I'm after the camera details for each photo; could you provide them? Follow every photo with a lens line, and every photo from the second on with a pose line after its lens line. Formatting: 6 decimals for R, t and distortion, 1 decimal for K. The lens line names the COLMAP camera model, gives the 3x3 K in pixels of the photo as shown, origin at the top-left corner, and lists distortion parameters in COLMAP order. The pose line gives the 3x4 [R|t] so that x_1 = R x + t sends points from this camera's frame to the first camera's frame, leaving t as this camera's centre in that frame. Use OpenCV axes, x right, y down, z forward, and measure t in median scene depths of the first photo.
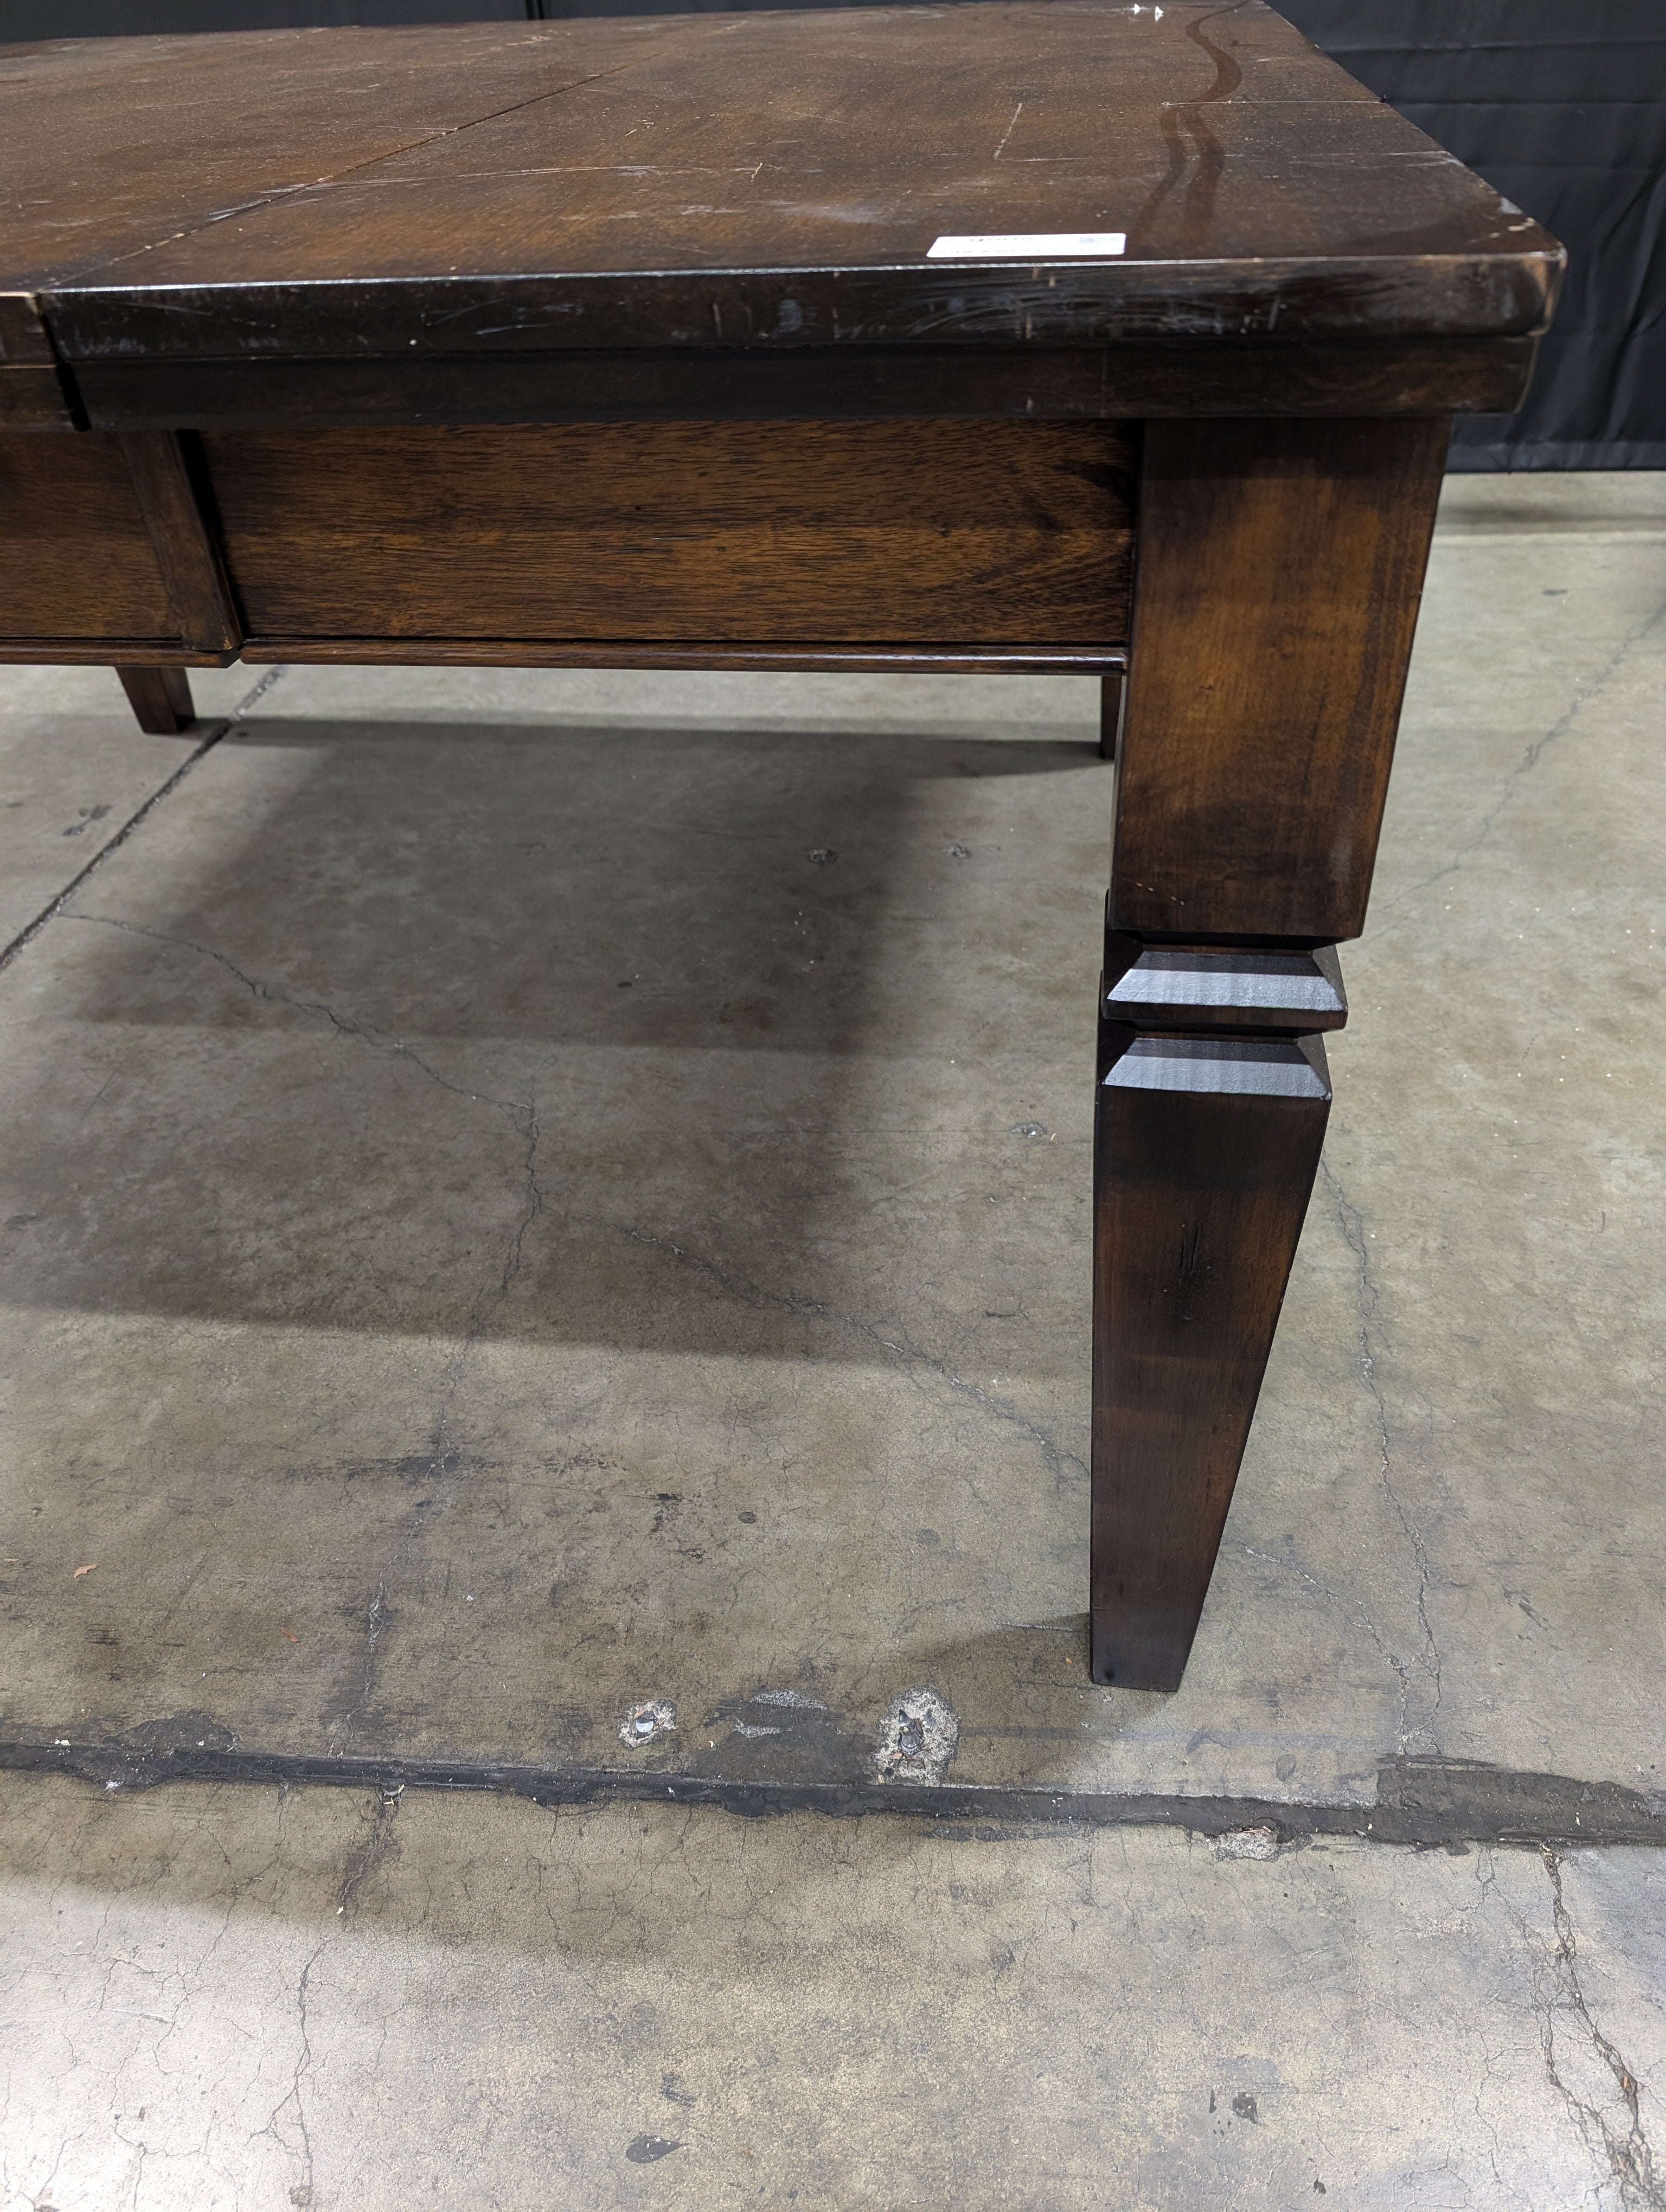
lens RADIAL K [[1577.1, 0, 838.4], [0, 1577.1, 1092.5], [0, 0, 1]] dist [0.006696, -0.009730]
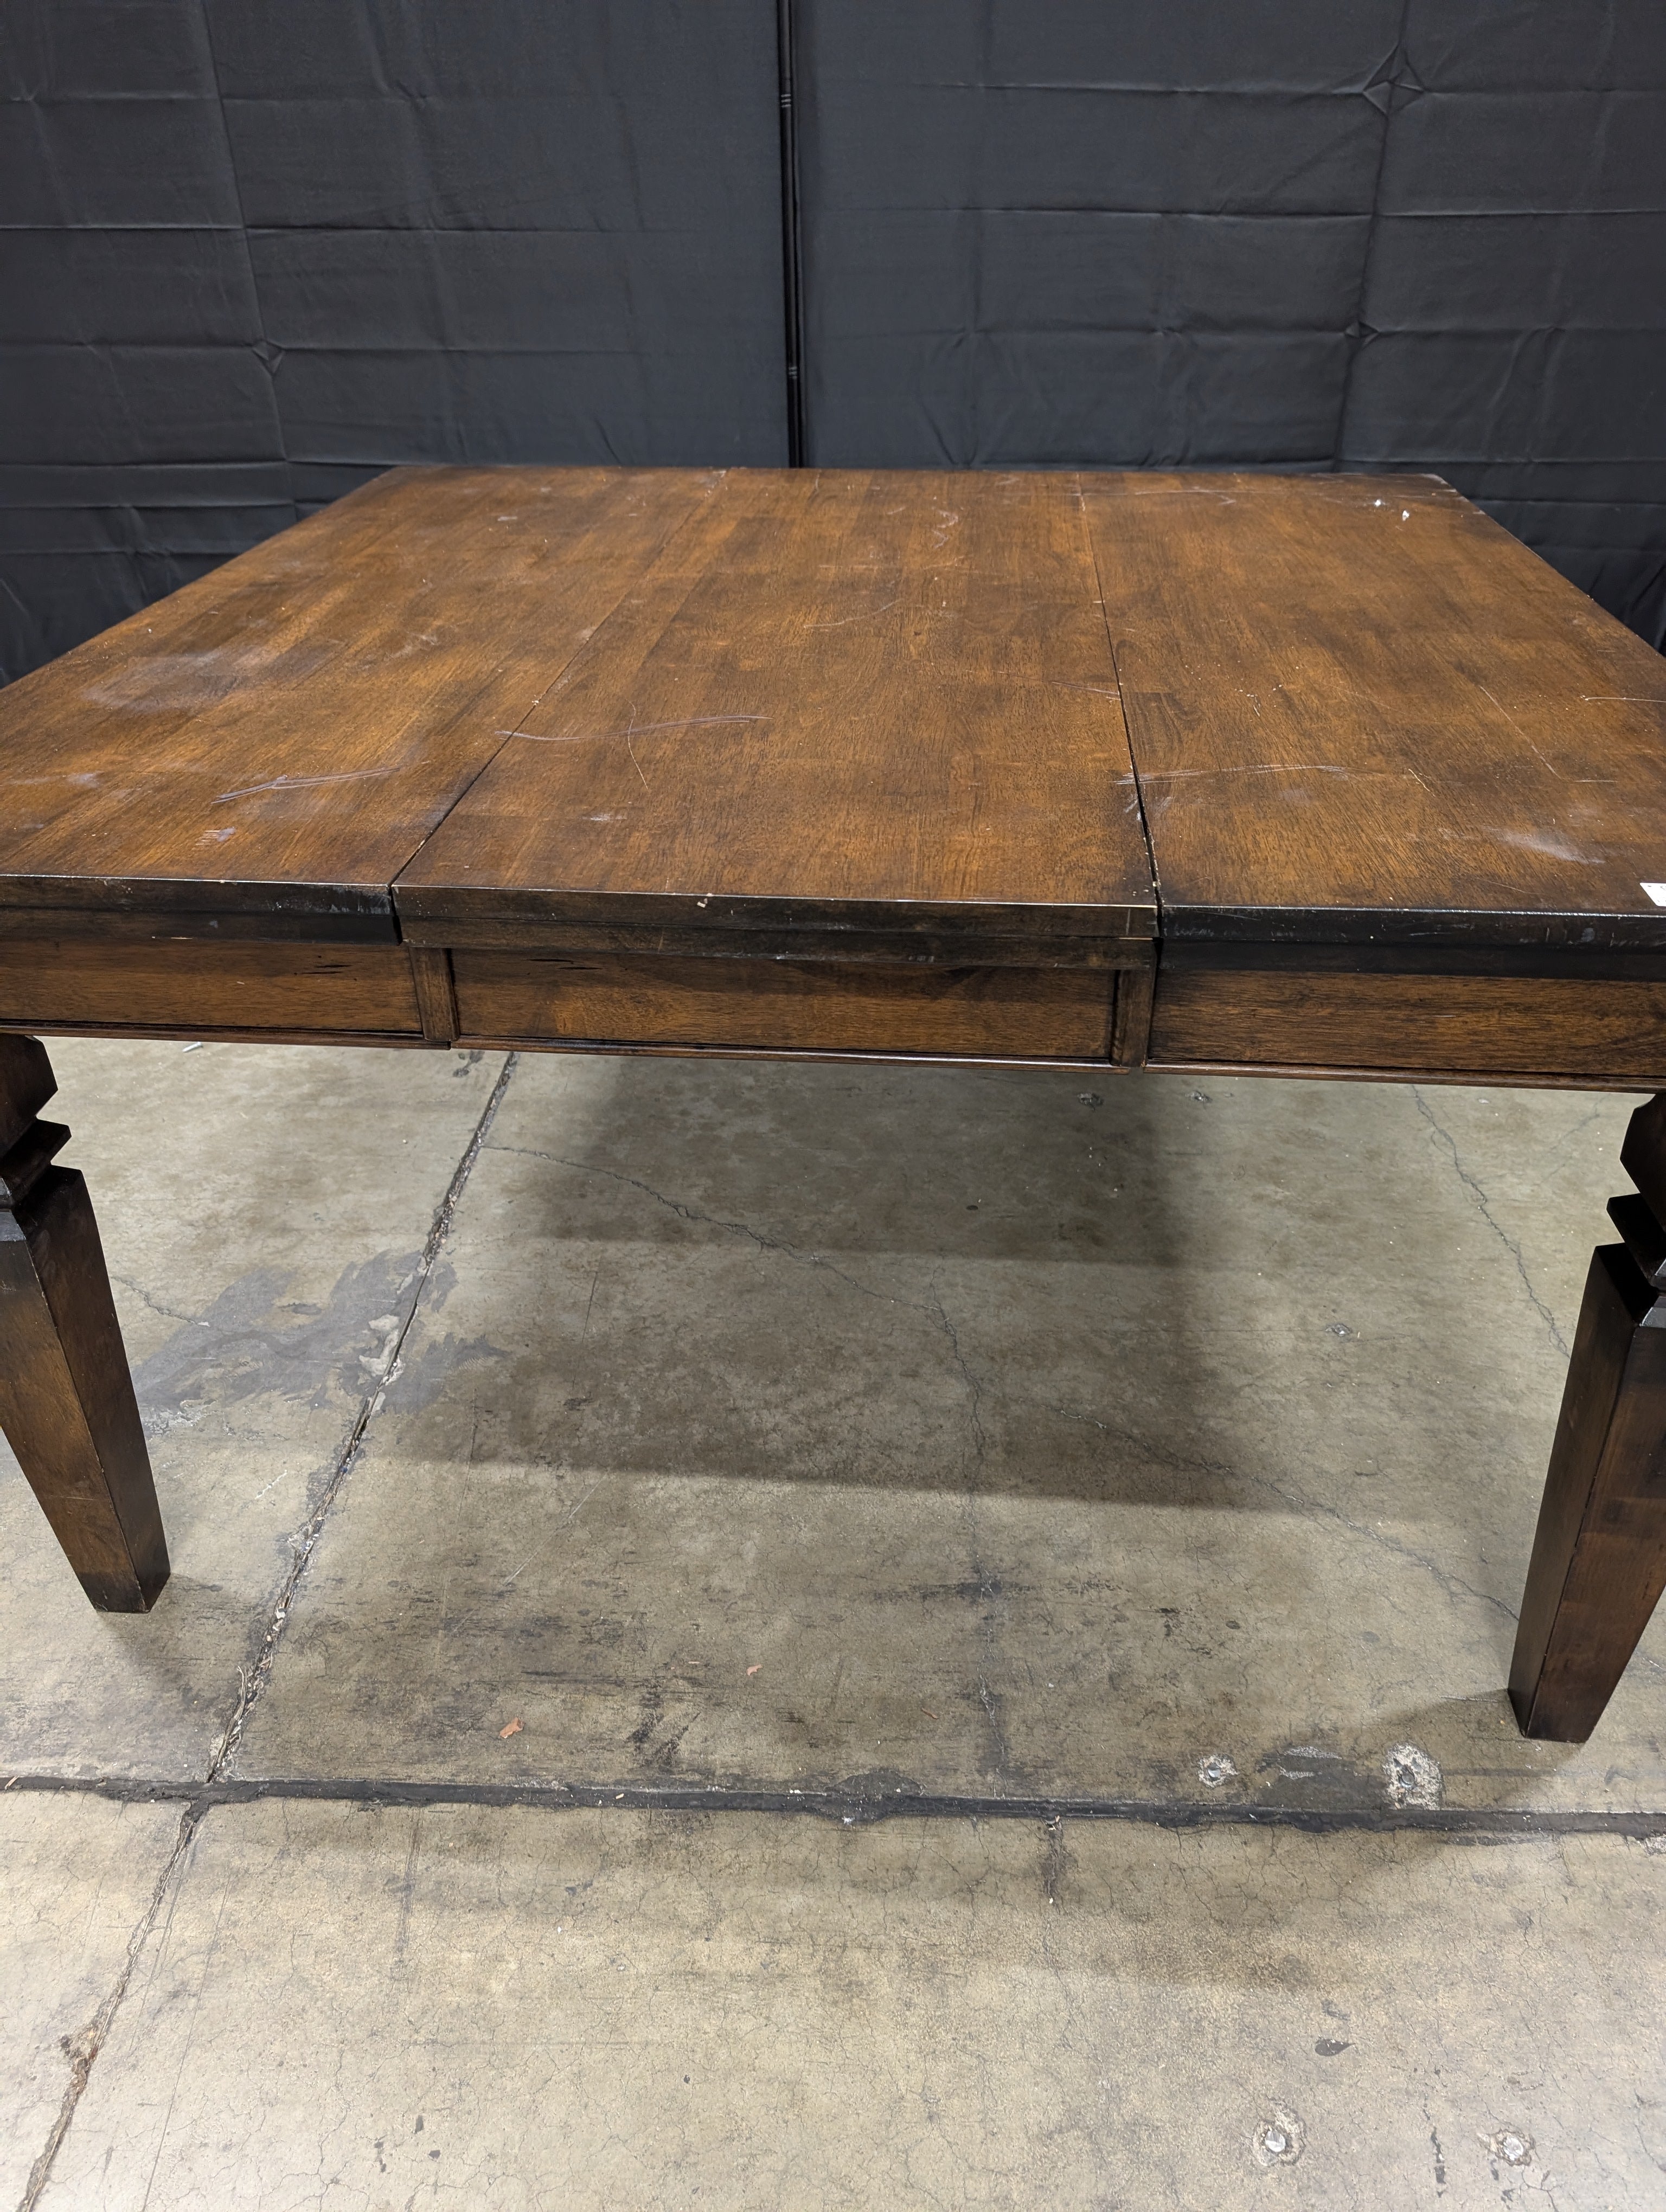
lens RADIAL K [[1575.3, 0, 833.0], [0, 1575.3, 1106.0], [0, 0, 1]] dist [0.008005, 0.003281]
pose [[0.998434, 0.007938, 0.055375, -0.486677], [-0.002828, 0.995777, -0.091765, -0.051785], [-0.055869, 0.091464, 0.994240, -0.381959]]
